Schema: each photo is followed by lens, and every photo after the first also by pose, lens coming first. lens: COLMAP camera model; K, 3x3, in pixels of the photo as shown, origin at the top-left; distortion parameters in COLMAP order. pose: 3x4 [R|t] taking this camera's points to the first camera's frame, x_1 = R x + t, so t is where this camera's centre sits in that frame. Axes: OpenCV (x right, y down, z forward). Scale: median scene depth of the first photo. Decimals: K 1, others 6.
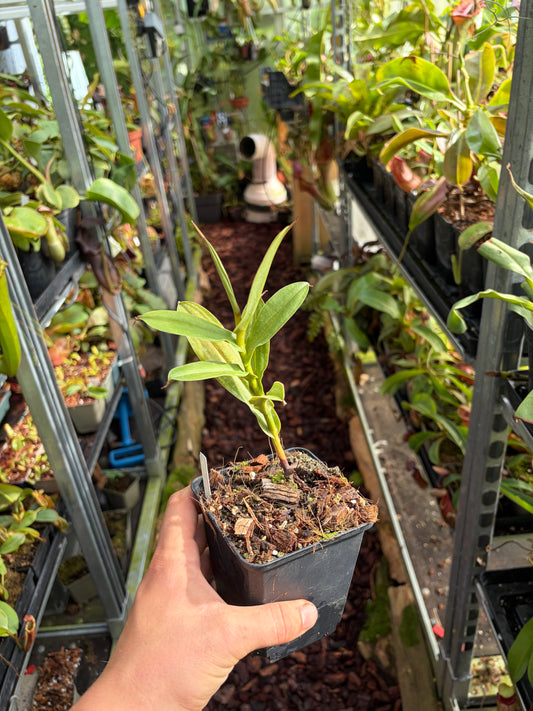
lens RADIAL K [[542.5, 0, 268.1], [0, 542.5, 355.7], [0, 0, 1]] dist [0.021060, -0.035001]
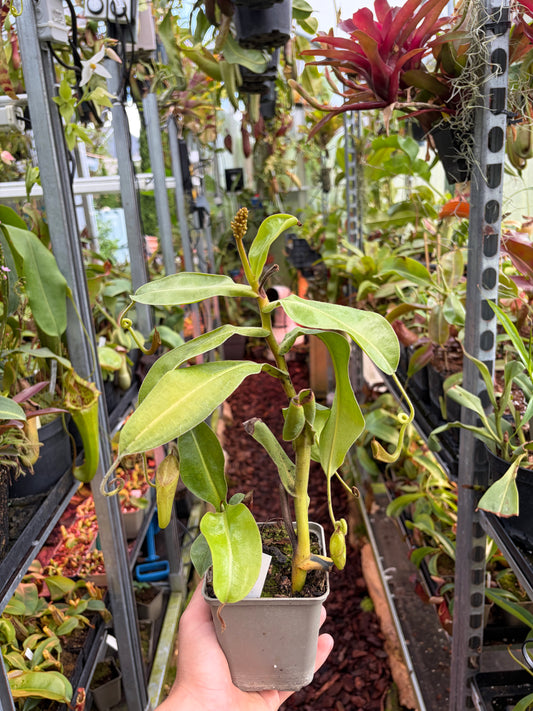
lens RADIAL K [[542.5, 0, 263.0], [0, 542.5, 355.4], [0, 0, 1]] dist [0.021060, -0.035001]
pose [[0.998599, 0.036359, -0.038458, -0.018138], [-0.044657, 0.968854, -0.243574, 0.030374], [0.028404, 0.244950, 0.969120, -0.163496]]
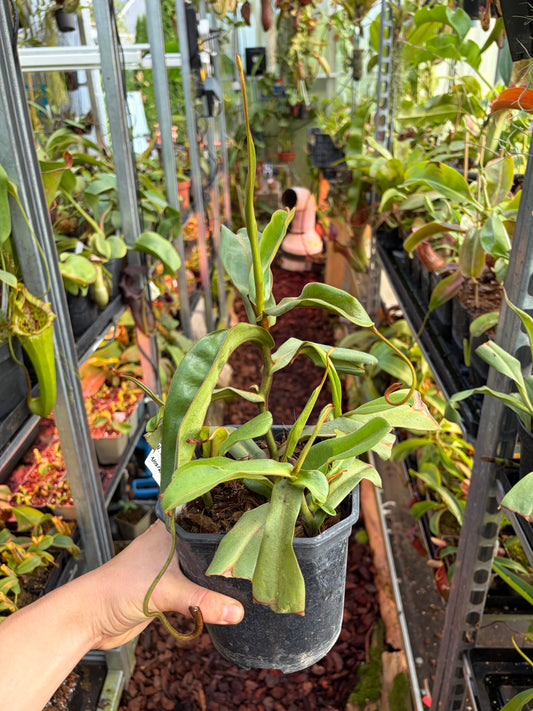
lens RADIAL K [[542.5, 0, 265.9], [0, 542.5, 355.0], [0, 0, 1]] dist [0.021060, -0.035001]
pose [[0.993735, 0.098098, -0.053547, 0.007046], [-0.101670, 0.992446, -0.068654, -0.024608], [0.046407, 0.073668, 0.996202, -0.047721]]
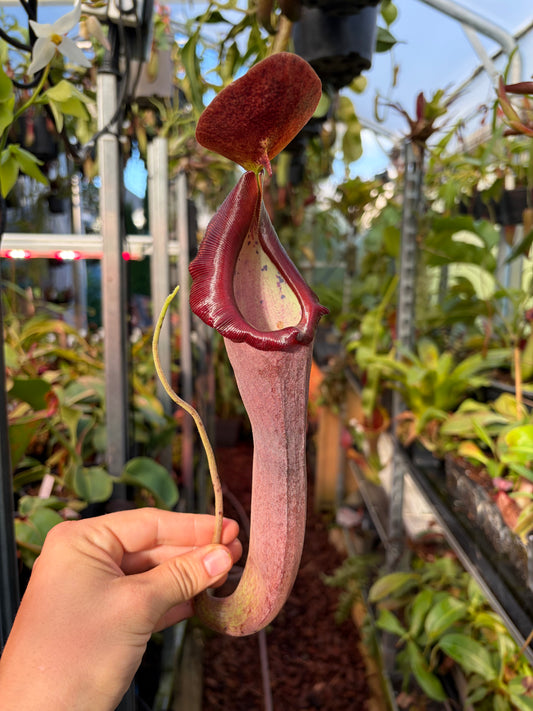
lens RADIAL K [[542.5, 0, 269.2], [0, 542.5, 353.2], [0, 0, 1]] dist [0.021060, -0.035001]
pose [[0.993777, 0.110825, -0.011167, -0.101494], [-0.107383, 0.926604, -0.360380, -0.164851], [-0.029592, 0.359336, 0.932739, 0.126413]]
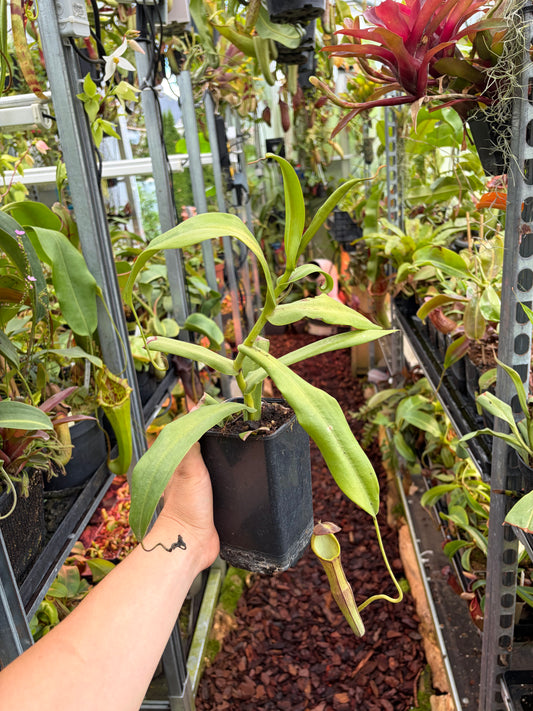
lens RADIAL K [[542.5, 0, 268.7], [0, 542.5, 357.1], [0, 0, 1]] dist [0.021060, -0.035001]
pose [[0.993237, 0.038452, -0.109555, 0.001727], [-0.057665, 0.982337, -0.178014, -0.008668], [0.100775, 0.183128, 0.977910, -0.165180]]
